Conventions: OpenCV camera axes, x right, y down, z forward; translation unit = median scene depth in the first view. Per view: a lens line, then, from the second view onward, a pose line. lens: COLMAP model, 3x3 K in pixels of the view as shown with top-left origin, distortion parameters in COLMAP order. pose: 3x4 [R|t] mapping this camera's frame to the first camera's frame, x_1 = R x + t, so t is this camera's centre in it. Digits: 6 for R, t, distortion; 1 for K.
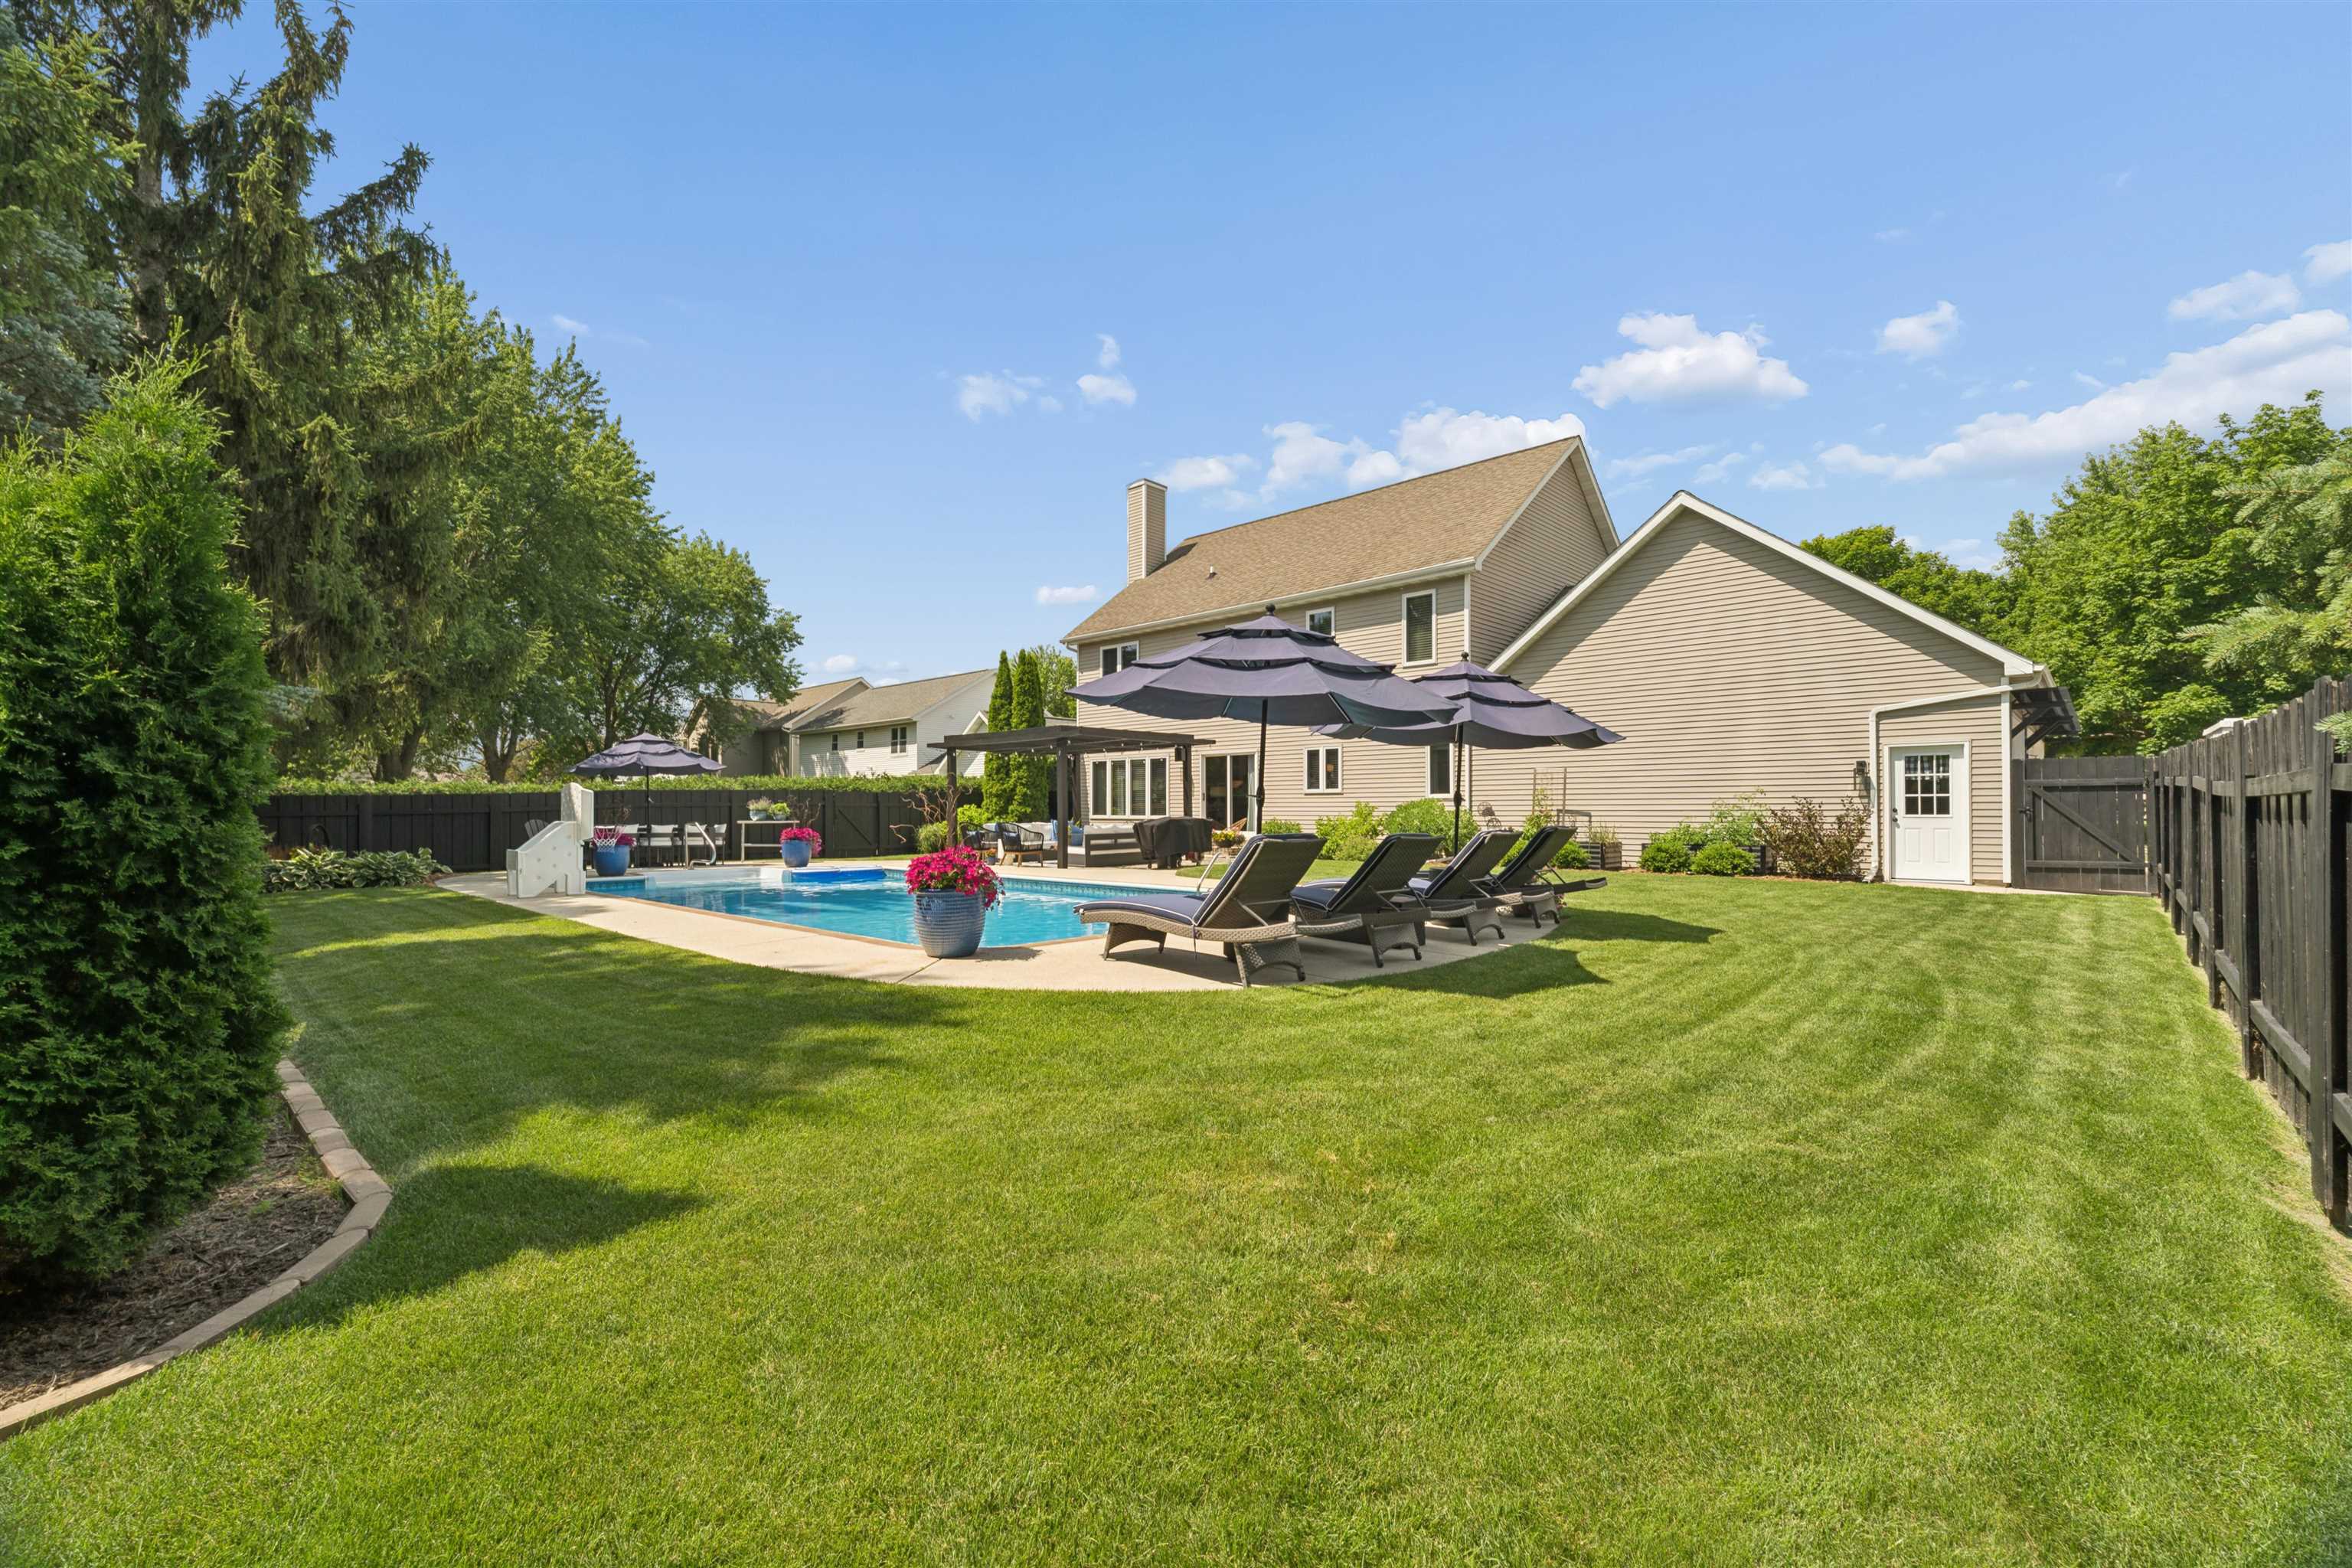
lens RADIAL K [[966.3, 0, 1181.9], [0, 966.3, 799.5], [0, 0, 1]] dist [-0.018166, 0.005455]
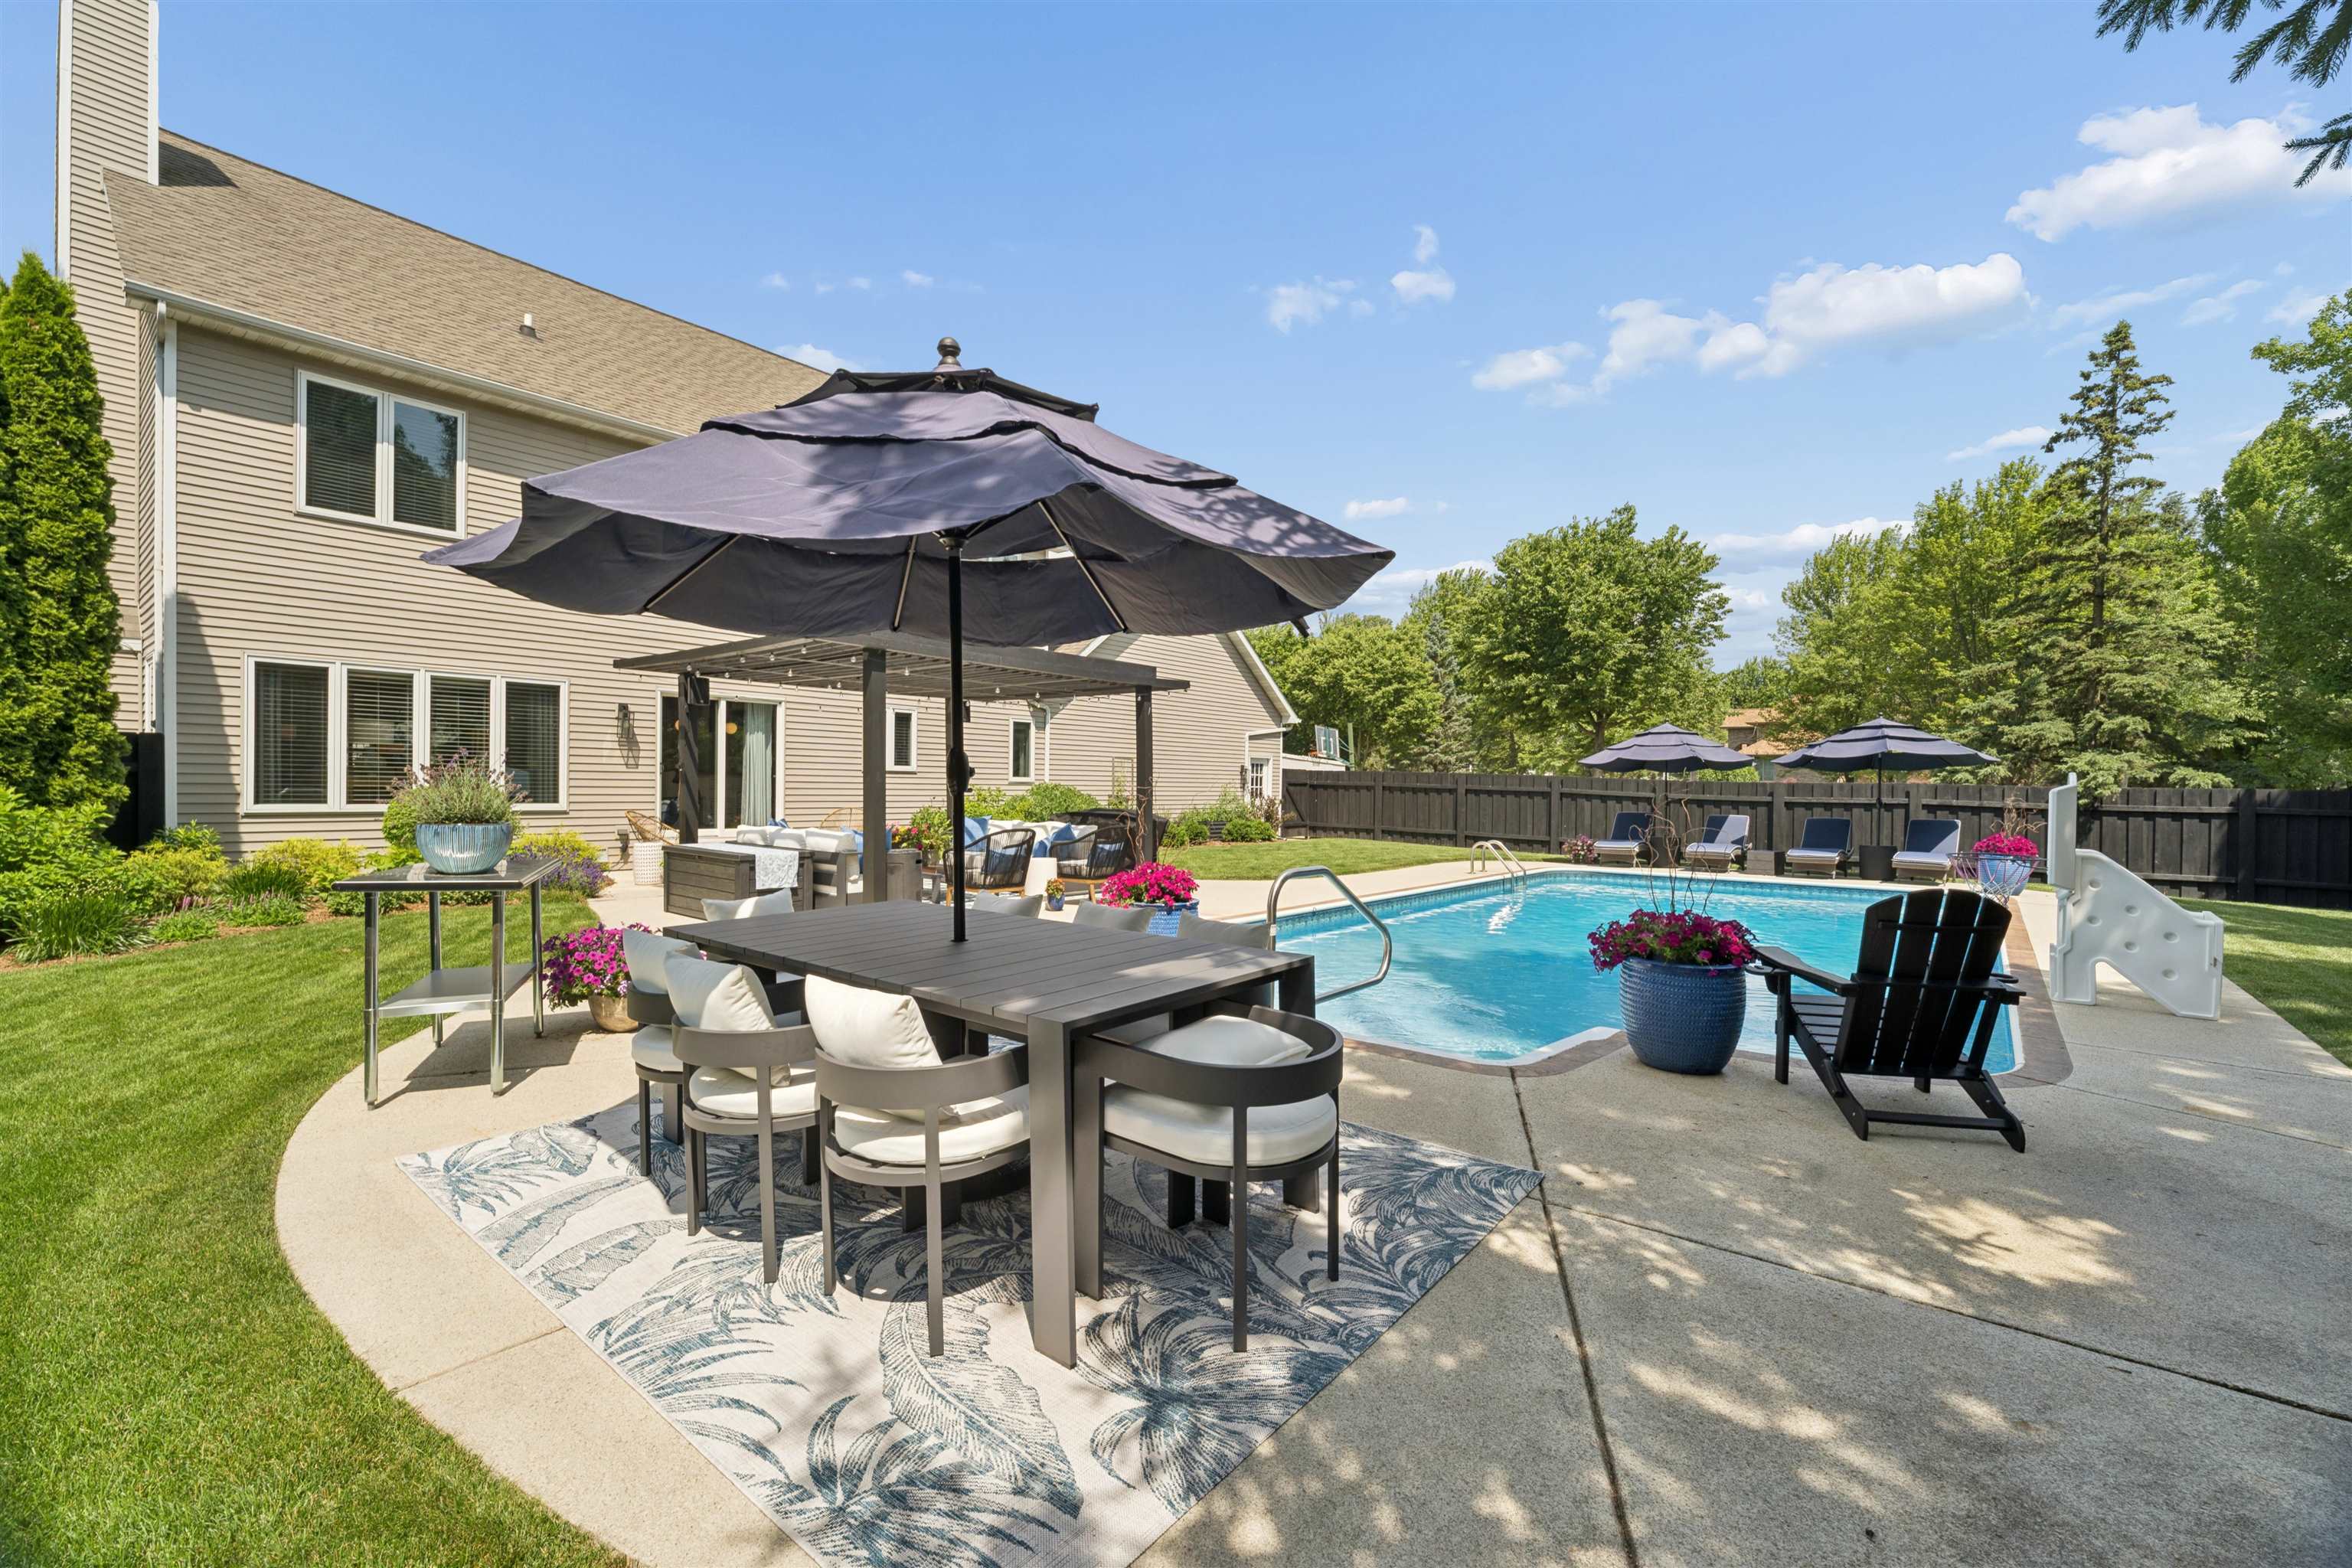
lens RADIAL K [[966.3, 0, 1181.9], [0, 966.3, 799.5], [0, 0, 1]] dist [-0.018166, 0.005455]
pose [[-0.065510, -0.013078, 0.997766, -0.667843], [-0.026424, 0.999586, 0.011367, 0.001112], [-0.997502, -0.025621, -0.065828, 0.909003]]
